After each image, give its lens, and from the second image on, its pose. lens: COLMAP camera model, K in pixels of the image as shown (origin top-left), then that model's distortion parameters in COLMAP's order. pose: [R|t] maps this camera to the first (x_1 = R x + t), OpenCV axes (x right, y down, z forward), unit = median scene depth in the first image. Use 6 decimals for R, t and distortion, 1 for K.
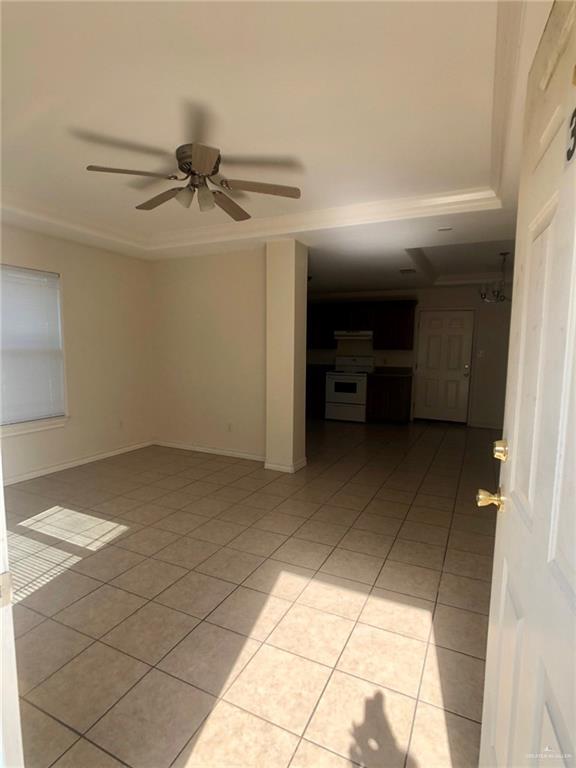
lens RADIAL K [[404.6, 0, 286.1], [0, 404.6, 390.1], [0, 0, 1]] dist [-0.022987, 0.005424]
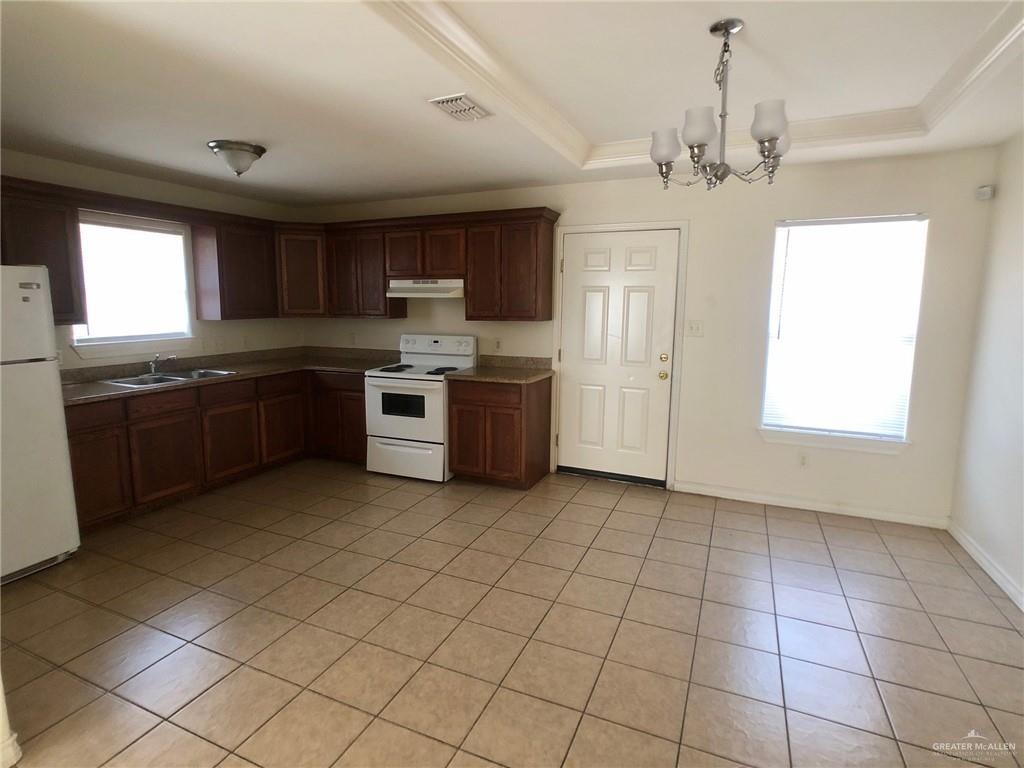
lens RADIAL K [[539.4, 0, 493.9], [0, 539.4, 378.6], [0, 0, 1]] dist [-0.022987, 0.005424]
pose [[0.999802, -0.015833, 0.012061, 0.245679], [0.015352, 0.999120, 0.039028, -0.059088], [-0.012668, -0.038835, 0.999165, 0.398722]]
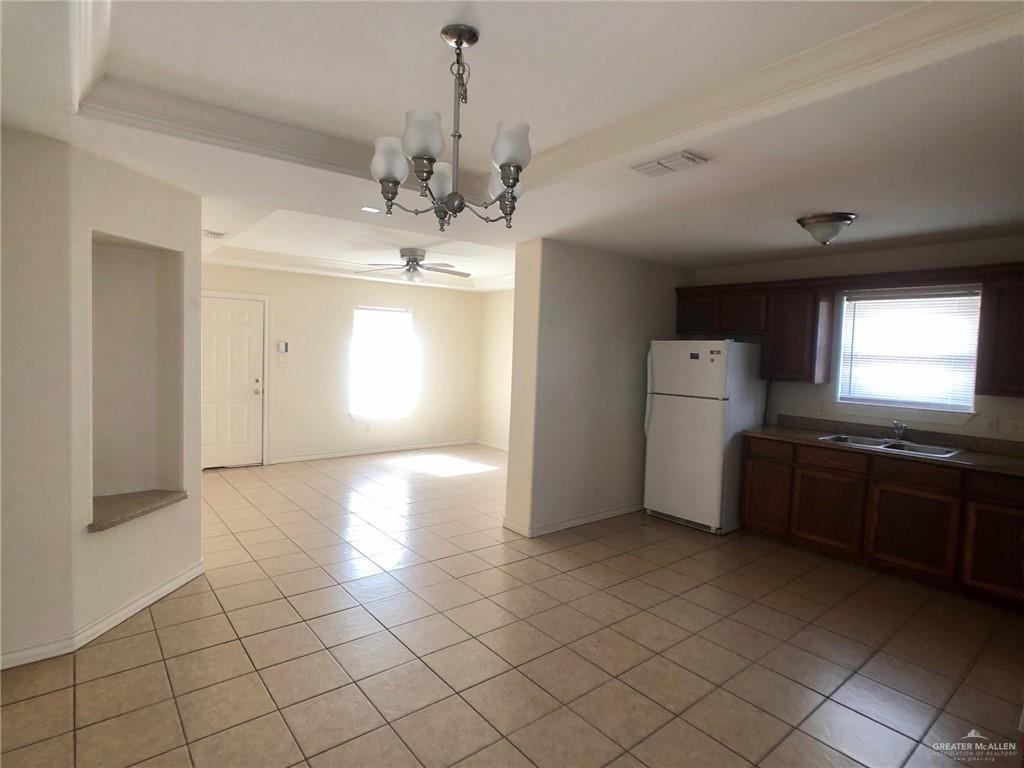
lens RADIAL K [[539.4, 0, 492.7], [0, 539.4, 382.0], [0, 0, 1]] dist [-0.022987, 0.005424]
pose [[-0.439343, 0.025993, -0.897943, 0.589143], [-0.129705, 0.987271, 0.092041, -0.105495], [0.888906, 0.156906, -0.430379, 0.828564]]
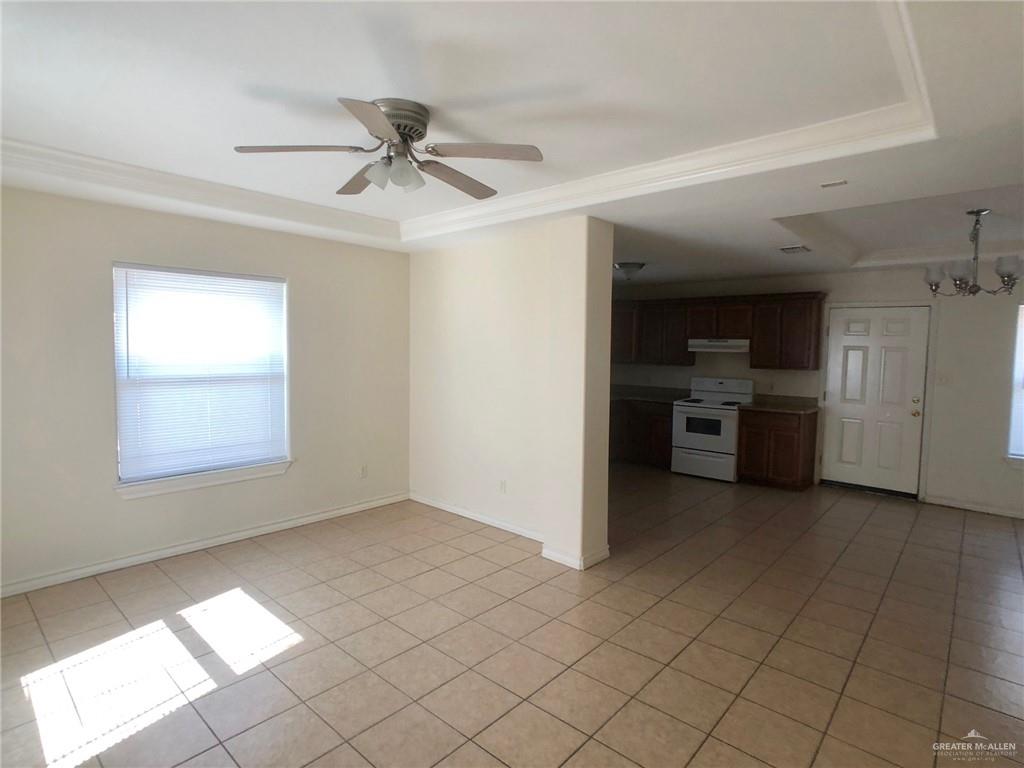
lens RADIAL K [[539.4, 0, 498.7], [0, 539.4, 375.2], [0, 0, 1]] dist [-0.022987, 0.005424]
pose [[0.958344, 0.015149, -0.285216, 0.077848], [-0.031270, 0.998155, -0.052053, -0.033267], [0.283901, 0.058803, 0.957049, 0.068878]]
